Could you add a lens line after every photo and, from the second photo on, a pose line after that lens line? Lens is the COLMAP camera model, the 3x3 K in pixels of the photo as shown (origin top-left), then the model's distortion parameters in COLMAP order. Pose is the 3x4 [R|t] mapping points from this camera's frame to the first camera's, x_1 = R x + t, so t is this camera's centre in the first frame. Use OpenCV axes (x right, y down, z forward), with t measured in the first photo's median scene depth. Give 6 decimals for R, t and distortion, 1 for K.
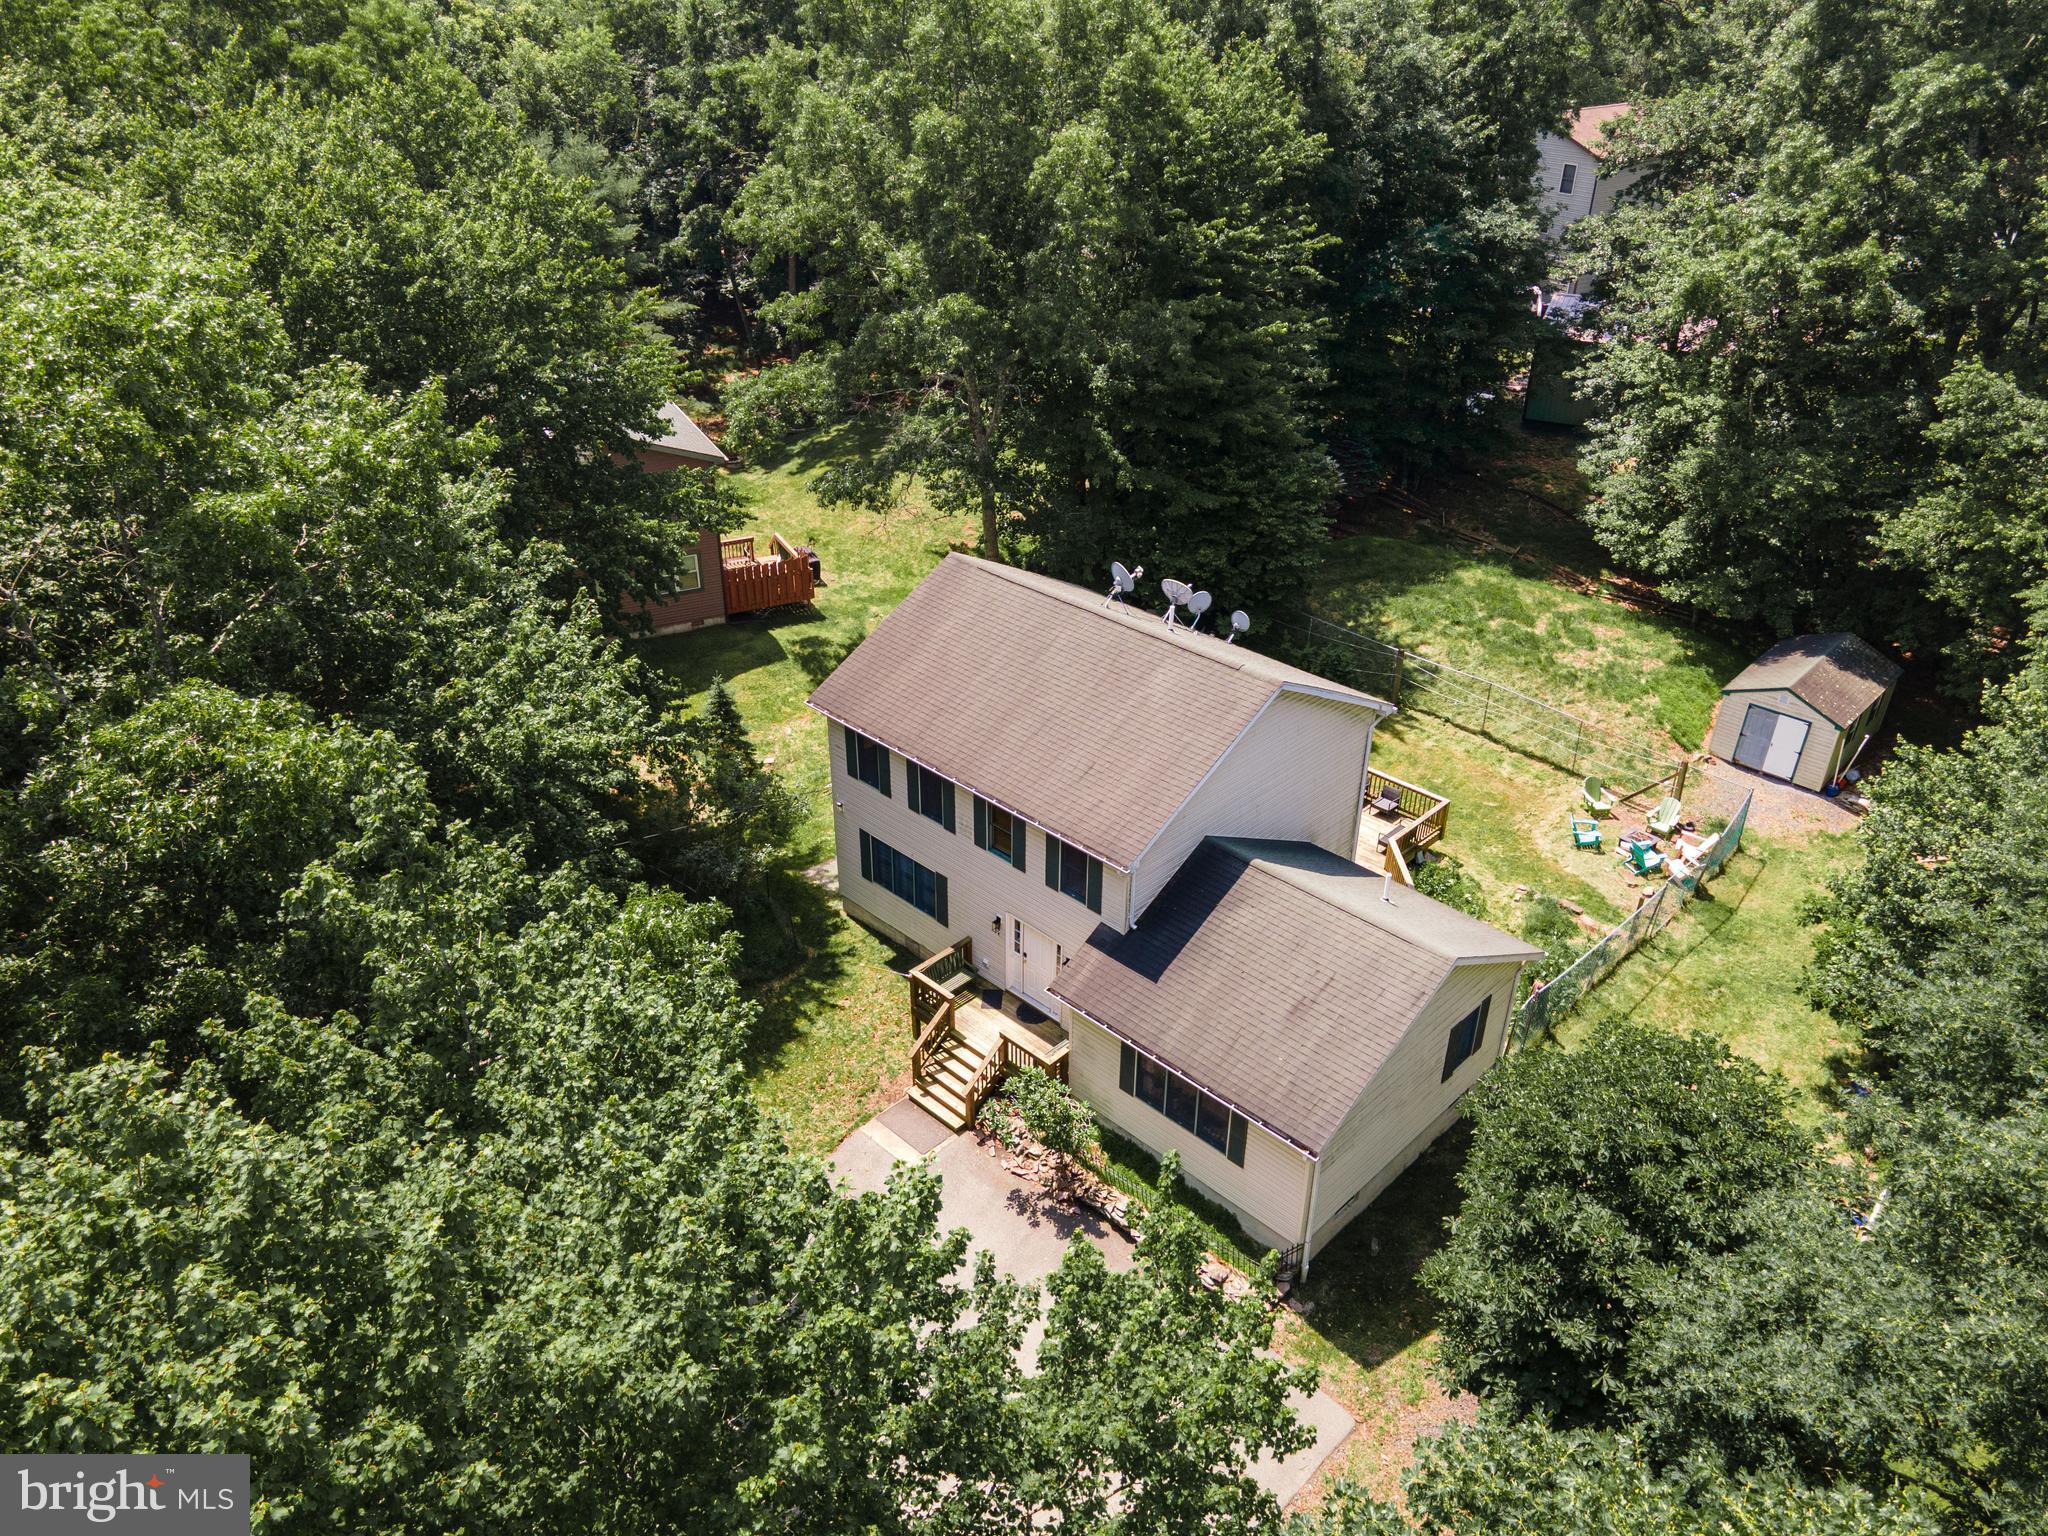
lens RADIAL K [[1472.8, 0, 1015.2], [0, 1472.8, 754.3], [0, 0, 1]] dist [0.044445, 0.008760]
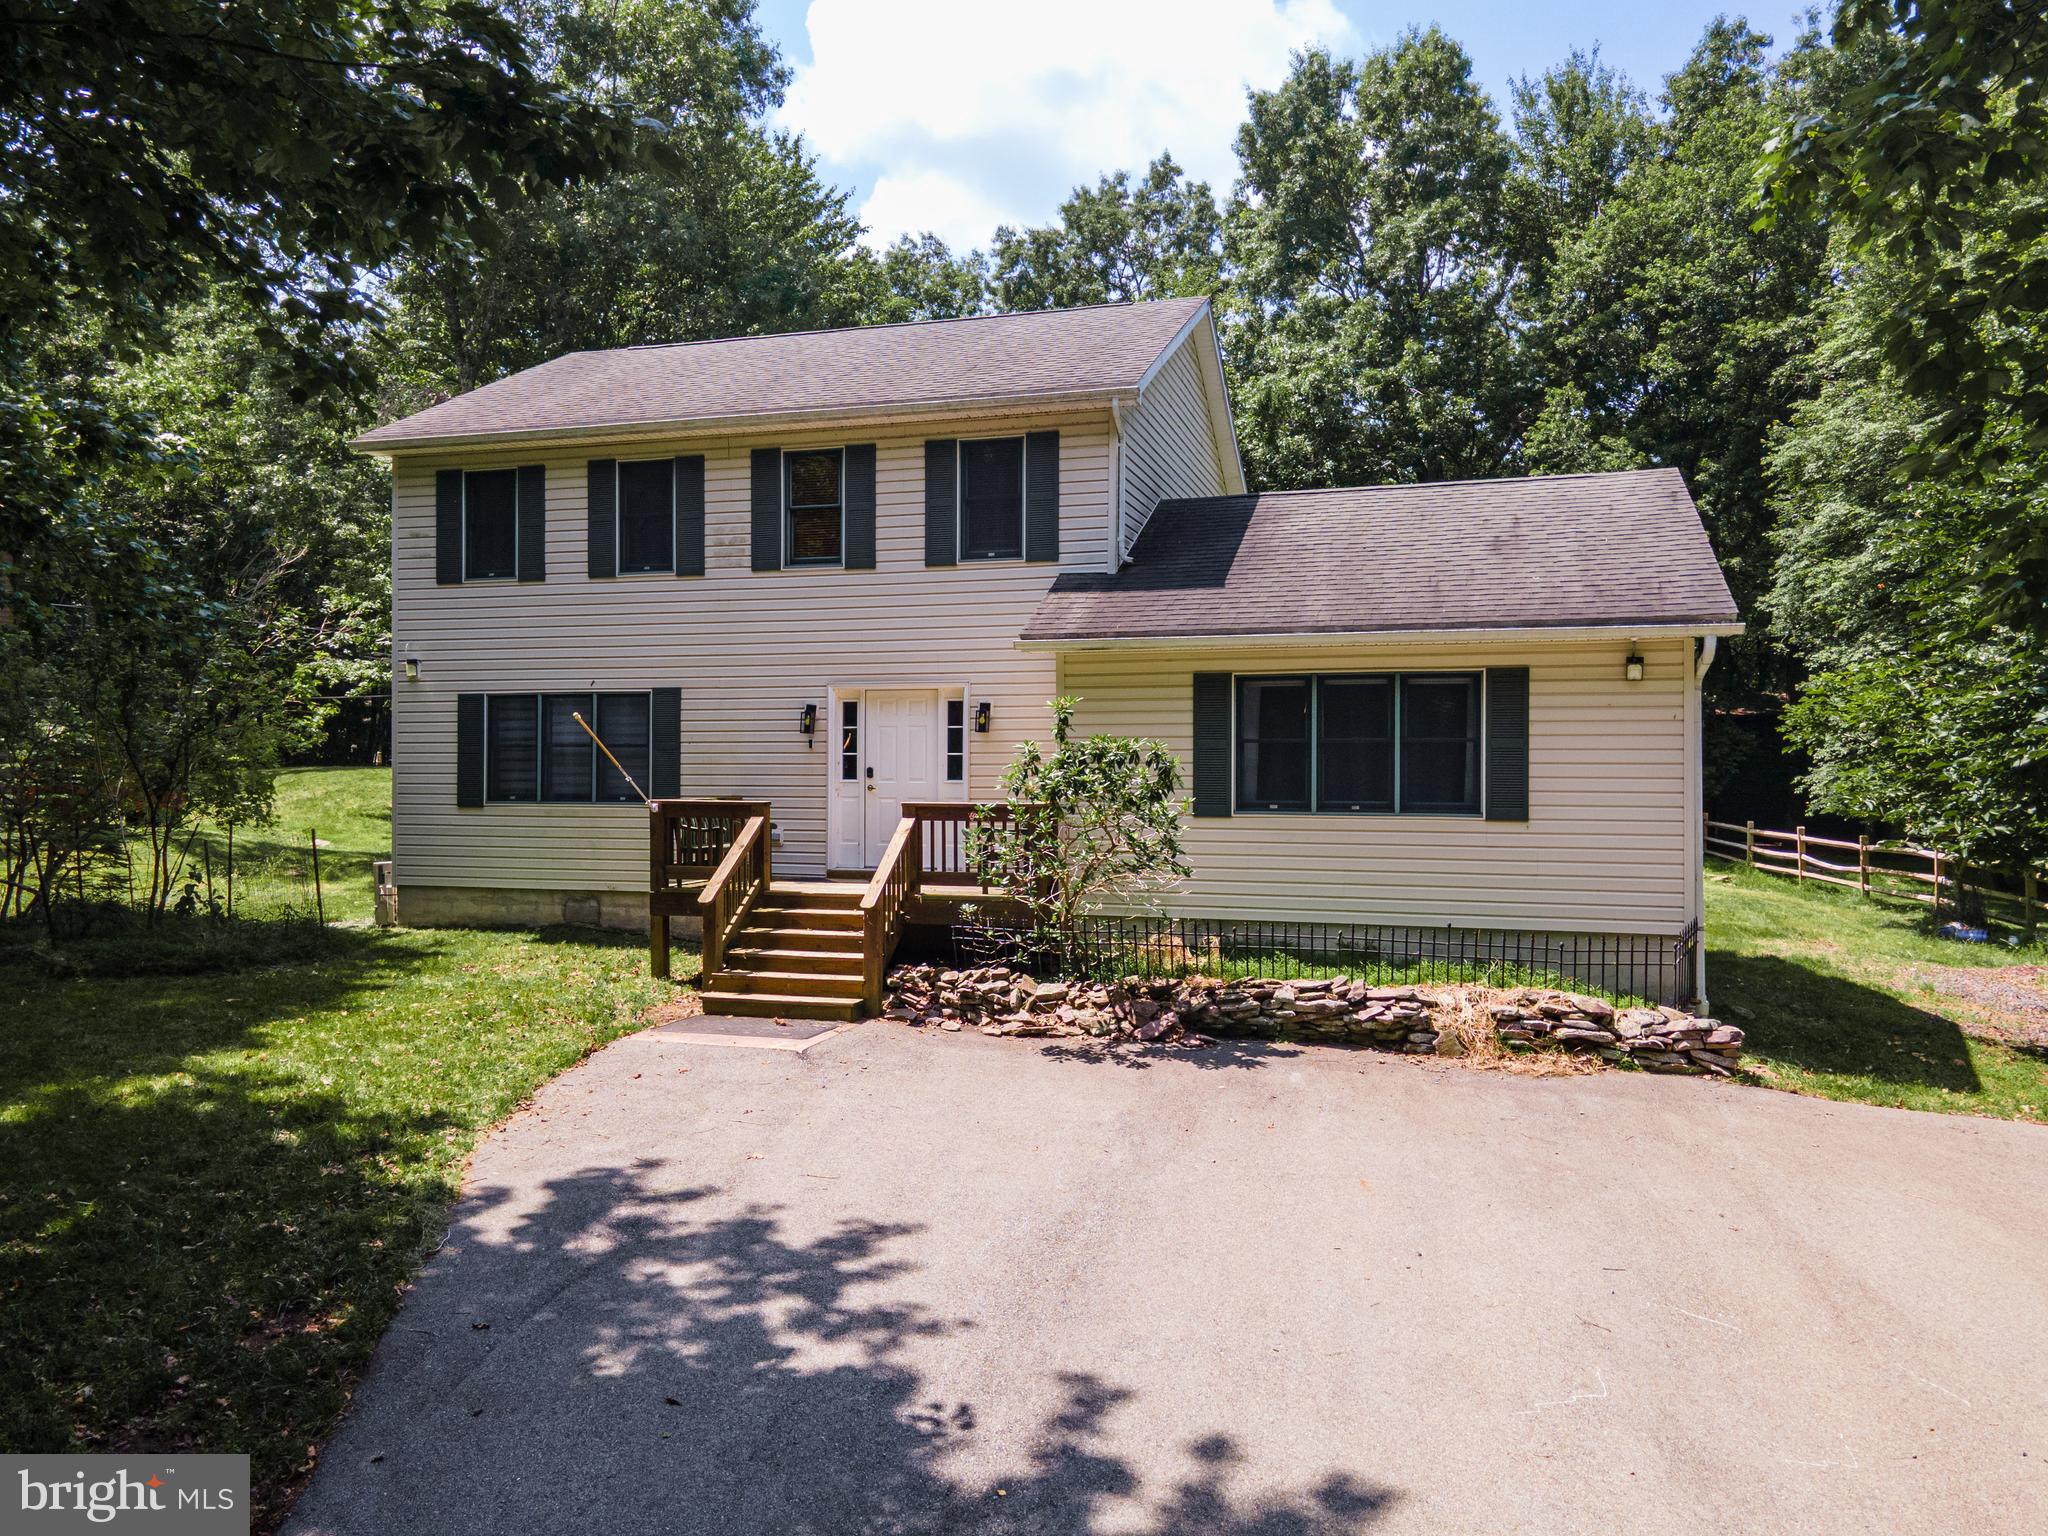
lens RADIAL K [[1453.8, 0, 1015.8], [0, 1453.8, 765.9], [0, 0, 1]] dist [0.055243, 0.000523]
pose [[0.883130, 0.003911, 0.469112, -0.191876], [0.229280, 0.868804, -0.438875, 0.377169], [-0.409283, 0.495142, 0.766370, 0.594505]]
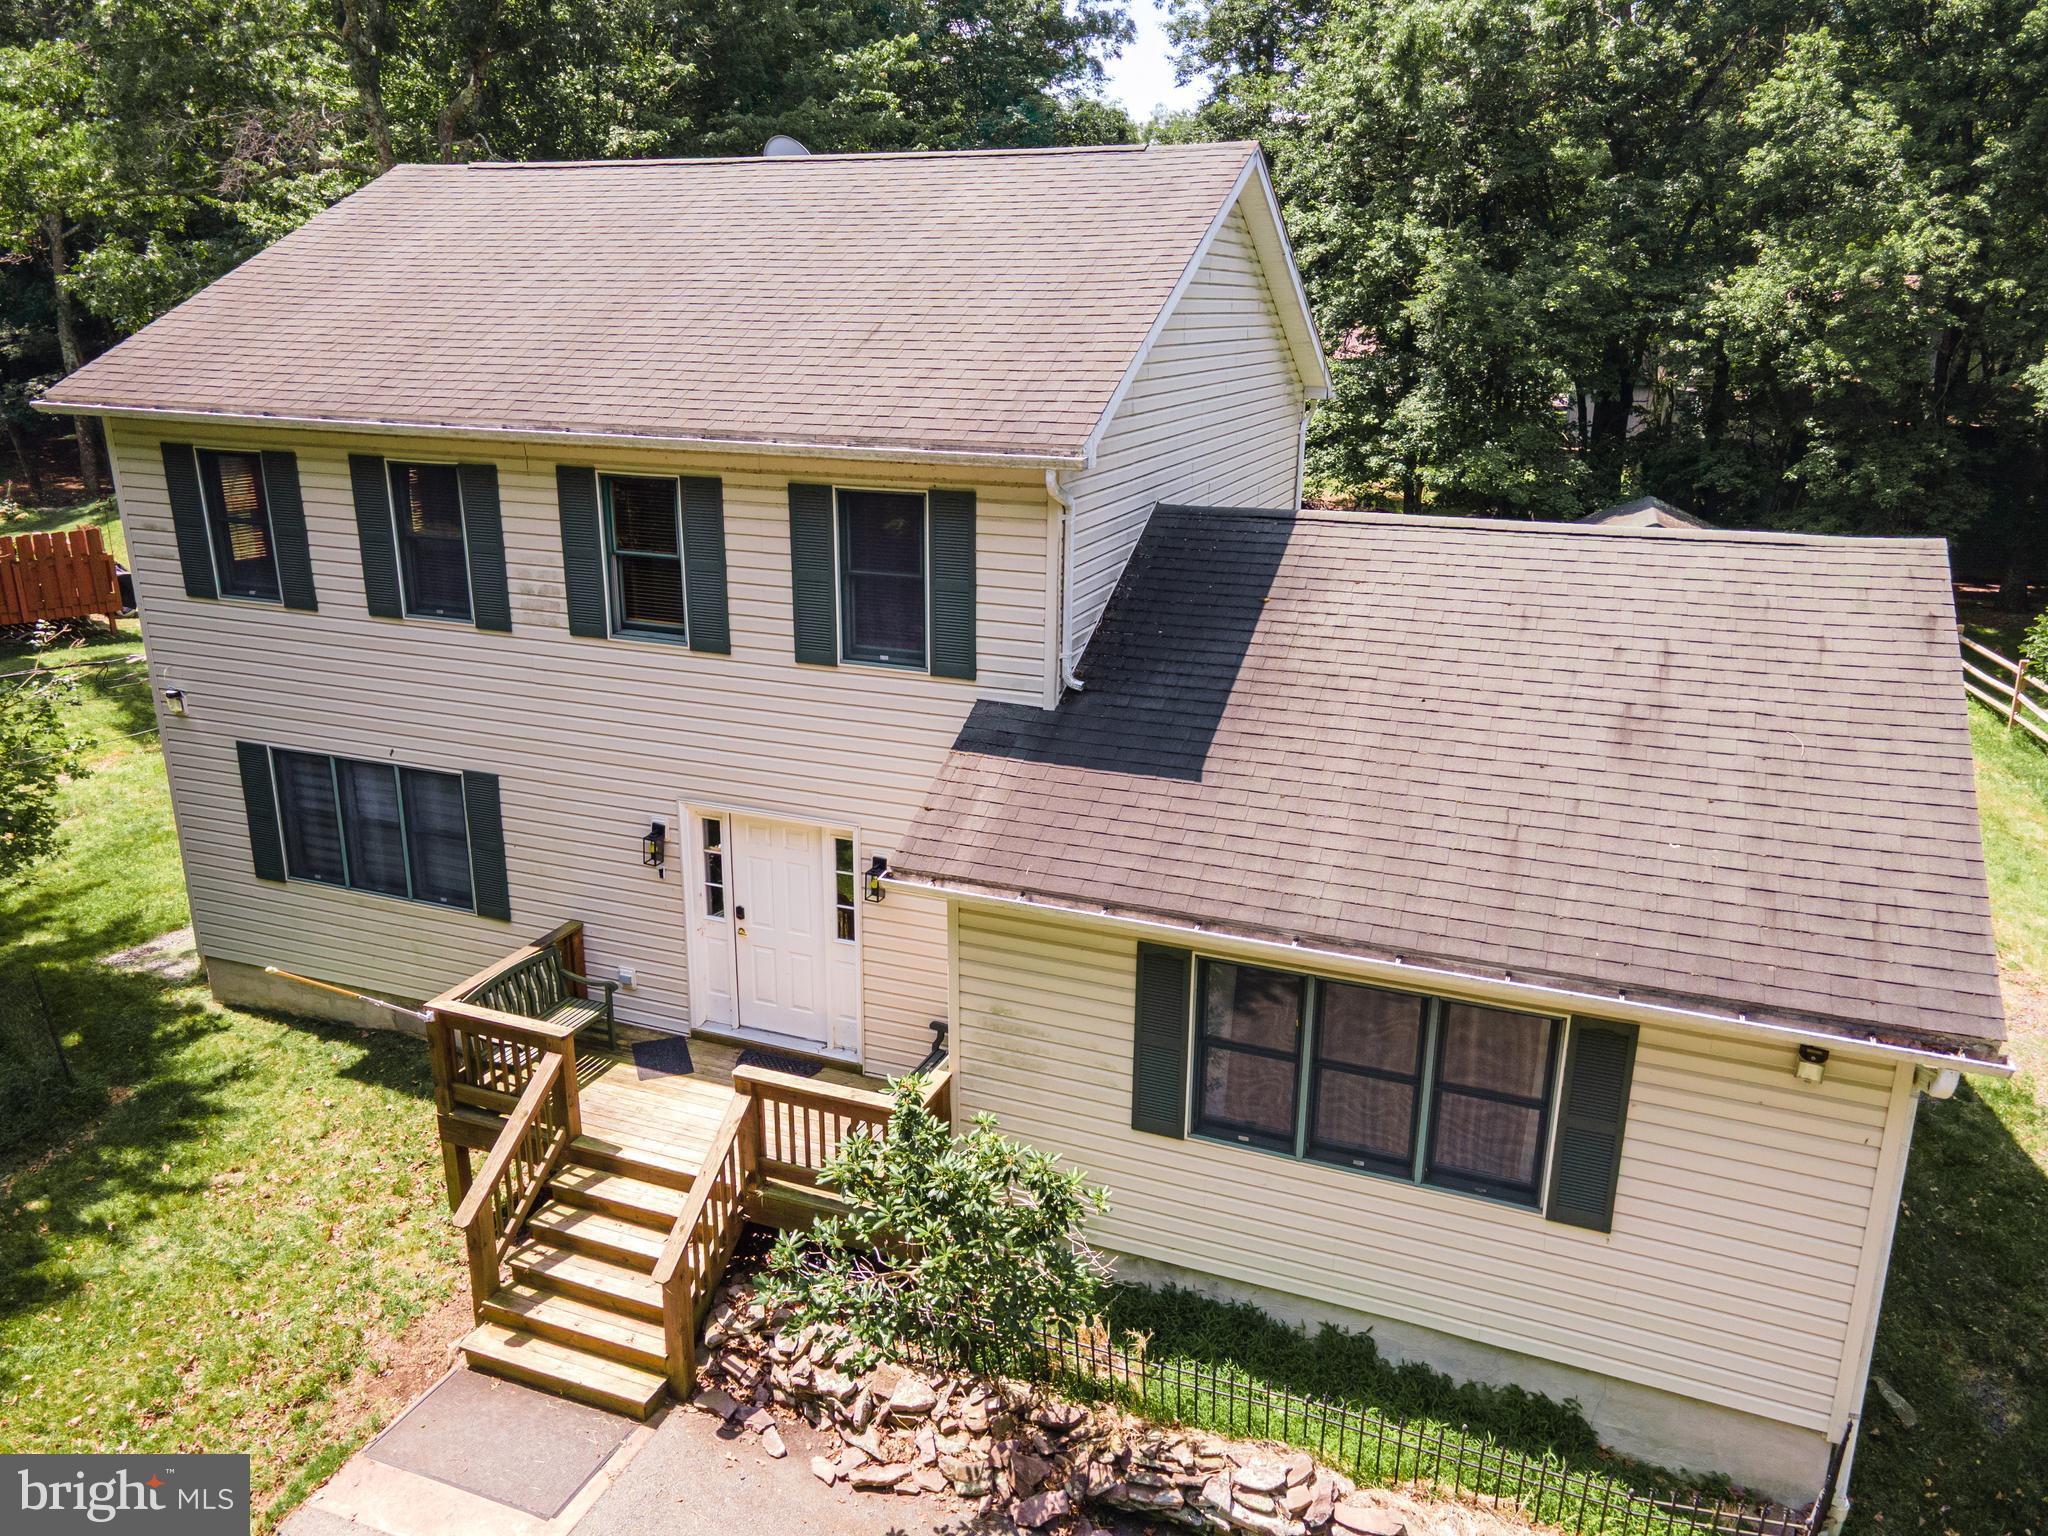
lens RADIAL K [[1472.8, 0, 1015.2], [0, 1472.8, 754.3], [0, 0, 1]] dist [0.044445, 0.008760]
pose [[0.920545, -0.106107, 0.375951, -0.070147], [0.186418, 0.965072, -0.184080, 0.184230], [-0.343287, 0.239538, 0.908172, 0.619722]]
